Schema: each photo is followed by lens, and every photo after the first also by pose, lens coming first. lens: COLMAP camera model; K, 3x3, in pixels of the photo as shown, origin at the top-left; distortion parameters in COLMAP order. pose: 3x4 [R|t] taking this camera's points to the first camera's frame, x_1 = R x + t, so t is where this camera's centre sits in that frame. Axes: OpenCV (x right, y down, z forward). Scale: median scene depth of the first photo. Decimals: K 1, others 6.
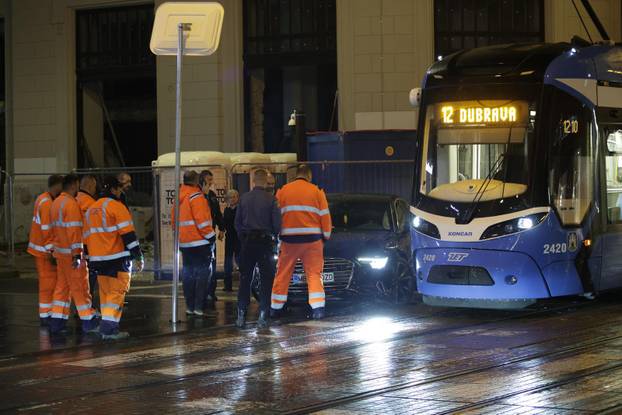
lens RADIAL K [[1642.1, 0, 311.0], [0, 1642.1, 207.5], [0, 0, 1]] dist [-0.095239, -0.133739]
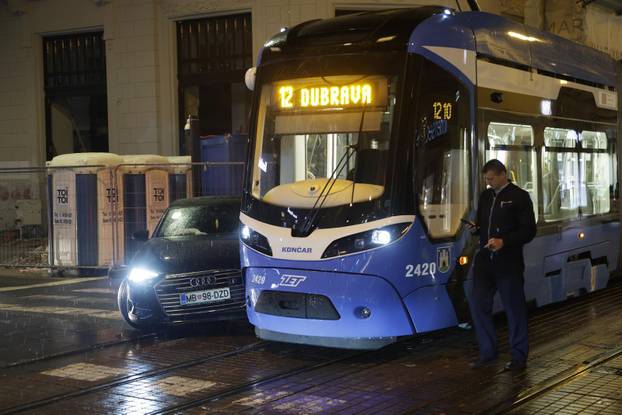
lens RADIAL K [[943.8, 0, 311.0], [0, 943.8, 207.5], [0, 0, 1]] dist [0.170558, -0.013402]
pose [[0.999683, 0.001165, 0.025158, 0.085025], [-0.001434, 0.999942, 0.010663, -0.008272], [-0.025144, -0.010696, 0.999627, 0.550818]]
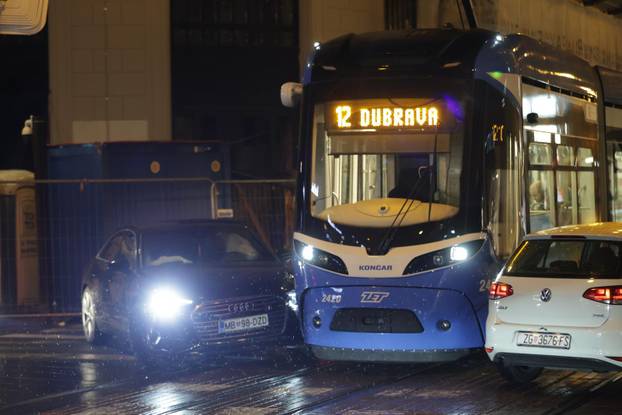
lens RADIAL K [[1842.7, 0, 311.0], [0, 1842.7, 207.5], [0, 0, 1]] dist [-0.060880, 0.494926]
pose [[0.960429, -0.001704, 0.278519, -0.180853], [0.006940, 0.999817, -0.017815, 0.002676], [-0.278437, 0.019043, 0.960266, 0.158741]]
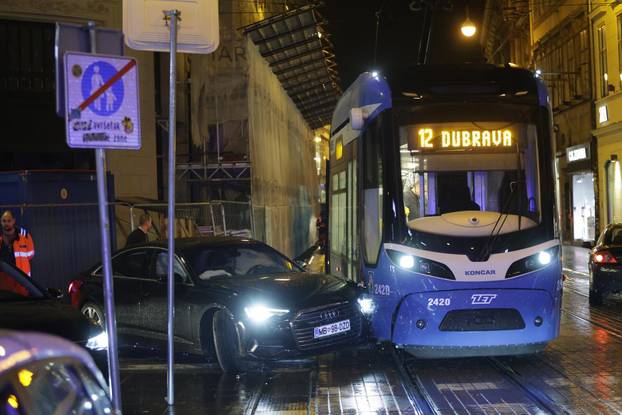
lens RADIAL K [[1437.8, 0, 311.0], [0, 1437.8, 207.5], [0, 0, 1]] dist [-0.260484, -0.073451]
pose [[0.798202, -0.004885, 0.602370, -0.432577], [0.031592, 0.998930, -0.033762, 0.004204], [-0.601561, 0.045979, 0.797503, 0.436241]]
